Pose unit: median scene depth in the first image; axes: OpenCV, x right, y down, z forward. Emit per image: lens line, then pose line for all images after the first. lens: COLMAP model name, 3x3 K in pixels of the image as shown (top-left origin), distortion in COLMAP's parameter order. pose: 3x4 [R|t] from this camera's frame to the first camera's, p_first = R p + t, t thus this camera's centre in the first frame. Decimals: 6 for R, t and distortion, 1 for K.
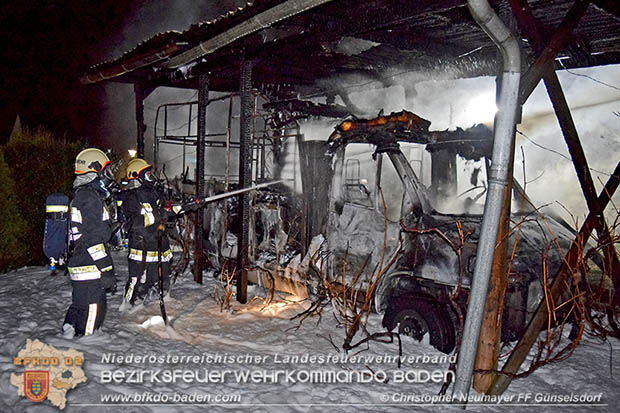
lens RADIAL K [[488.2, 0, 310.0], [0, 488.2, 206.5], [0, 0, 1]] dist [-0.095198, 0.015378]
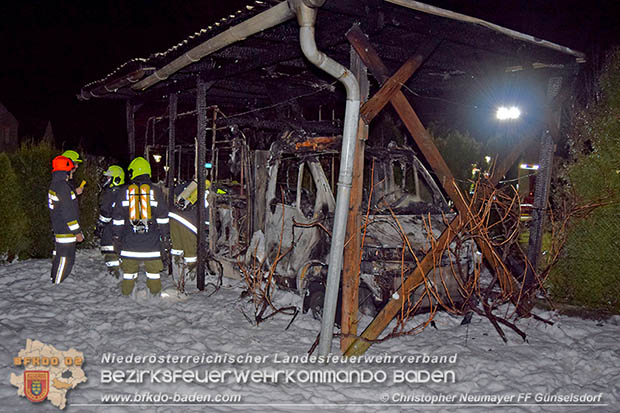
lens RADIAL K [[488.2, 0, 310.0], [0, 488.2, 206.5], [0, 0, 1]] dist [-0.095198, 0.015378]
pose [[0.998510, 0.001206, -0.054547, 0.204758], [-0.001653, 0.999965, -0.008147, 0.009767], [0.054535, 0.008225, 0.998478, -0.166344]]
